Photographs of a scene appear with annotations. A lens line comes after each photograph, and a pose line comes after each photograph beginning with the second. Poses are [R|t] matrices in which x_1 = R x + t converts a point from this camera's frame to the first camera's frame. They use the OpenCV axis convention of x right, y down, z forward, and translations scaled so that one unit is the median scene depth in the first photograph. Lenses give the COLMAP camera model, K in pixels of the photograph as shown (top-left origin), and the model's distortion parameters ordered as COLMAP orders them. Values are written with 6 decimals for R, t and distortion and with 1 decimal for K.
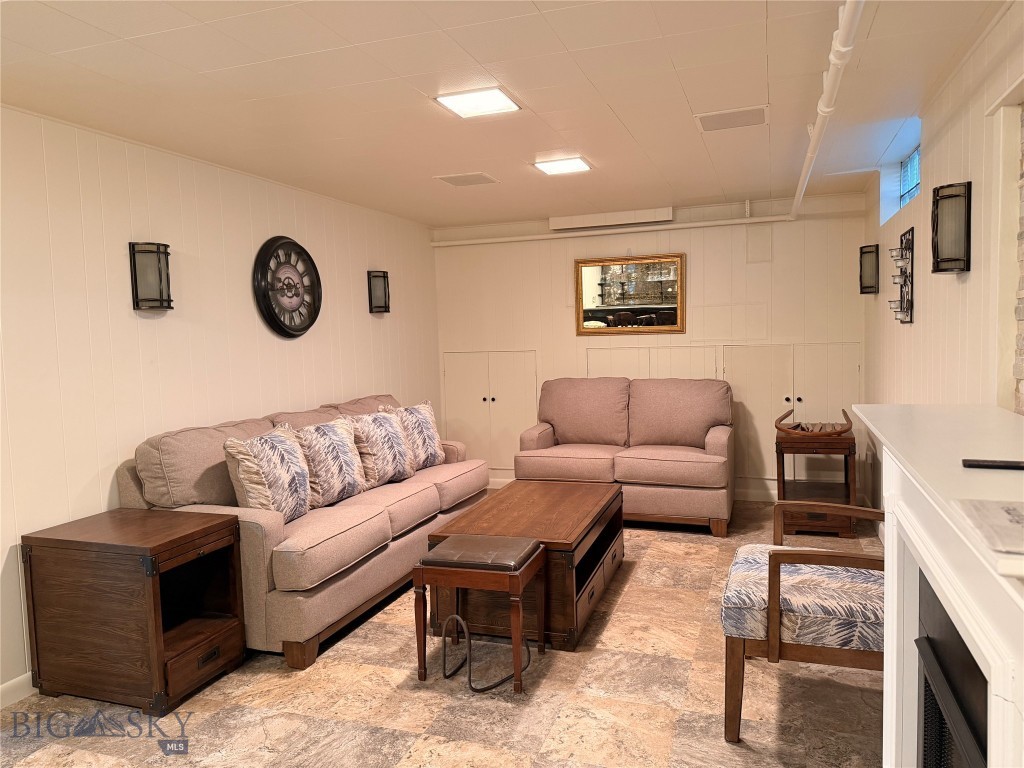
lens RADIAL K [[728.1, 0, 509.2], [0, 728.1, 385.1], [0, 0, 1]] dist [-0.021113, -0.020432]
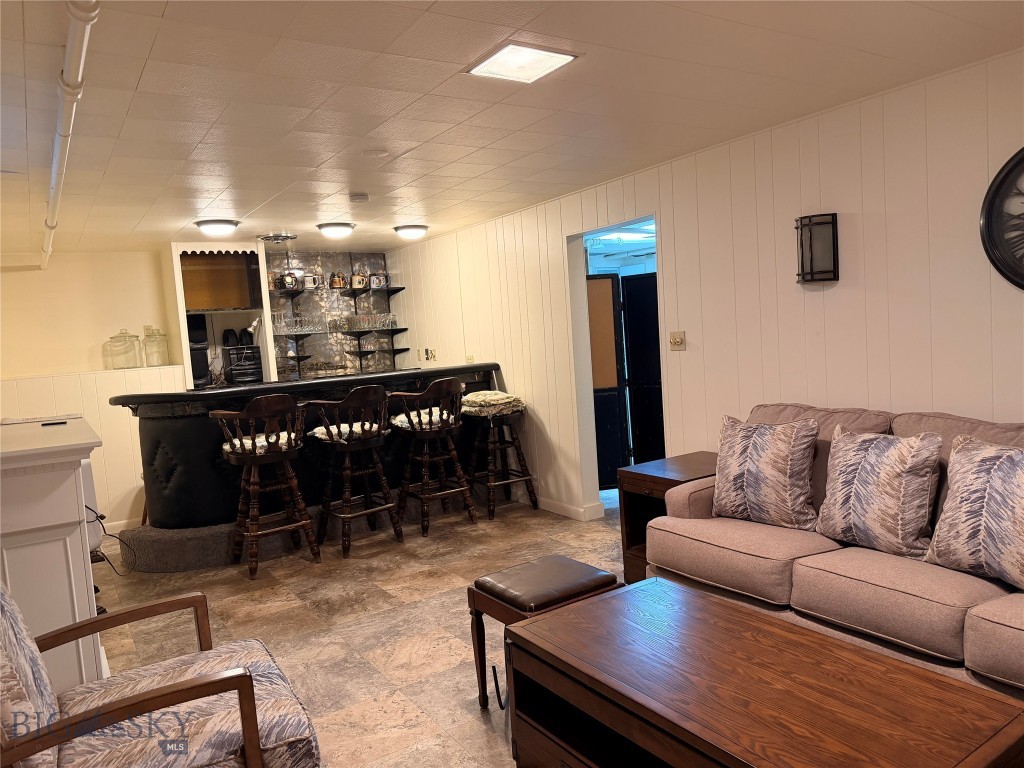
lens RADIAL K [[728.1, 0, 510.0], [0, 728.1, 383.9], [0, 0, 1]] dist [-0.021113, -0.020432]
pose [[-0.614579, 0.125007, -0.778888, 0.580320], [0.024059, 0.989875, 0.139886, -0.119057], [0.788489, 0.067232, -0.611364, 1.329604]]
